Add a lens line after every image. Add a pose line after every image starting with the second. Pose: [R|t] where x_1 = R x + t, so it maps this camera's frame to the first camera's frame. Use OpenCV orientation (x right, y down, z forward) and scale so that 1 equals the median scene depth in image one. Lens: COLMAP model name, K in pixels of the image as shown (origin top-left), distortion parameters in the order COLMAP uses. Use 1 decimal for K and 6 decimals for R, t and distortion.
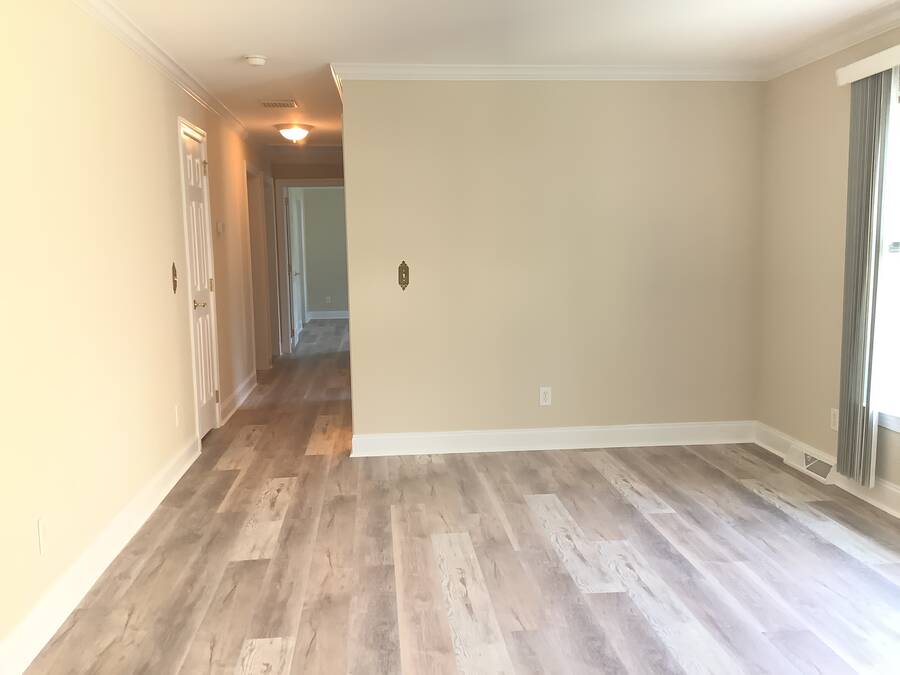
lens RADIAL K [[810.4, 0, 453.7], [0, 810.4, 335.4], [0, 0, 1]] dist [0.093963, -0.140405]
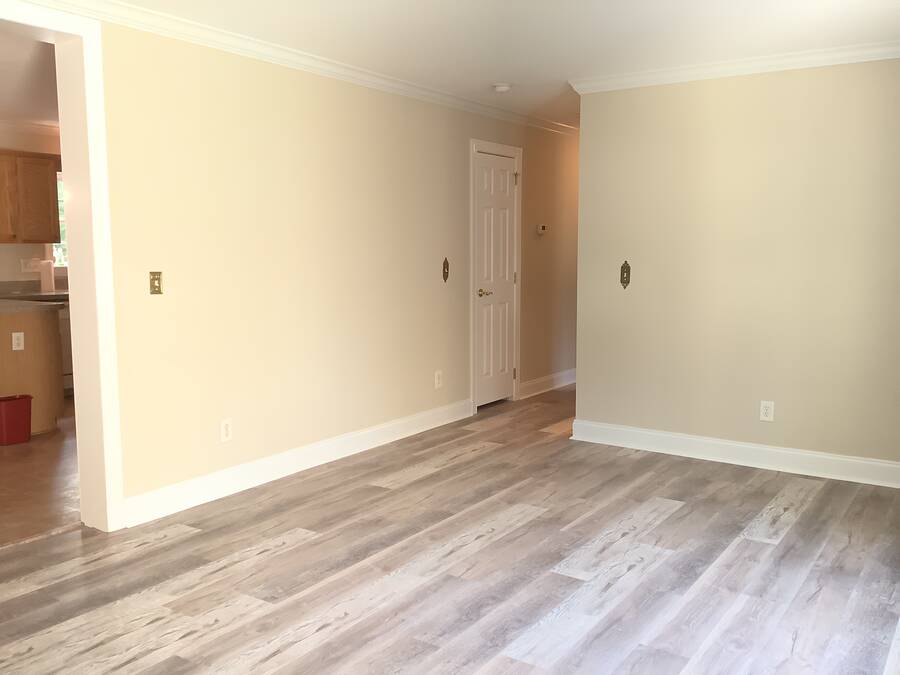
lens RADIAL K [[810.4, 0, 452.1], [0, 810.4, 335.4], [0, 0, 1]] dist [0.093963, -0.140405]
pose [[0.768378, 0.084447, -0.634400, 0.573291], [-0.085472, 0.995917, 0.029047, -0.009856], [0.634263, 0.031904, 0.772459, 0.066641]]
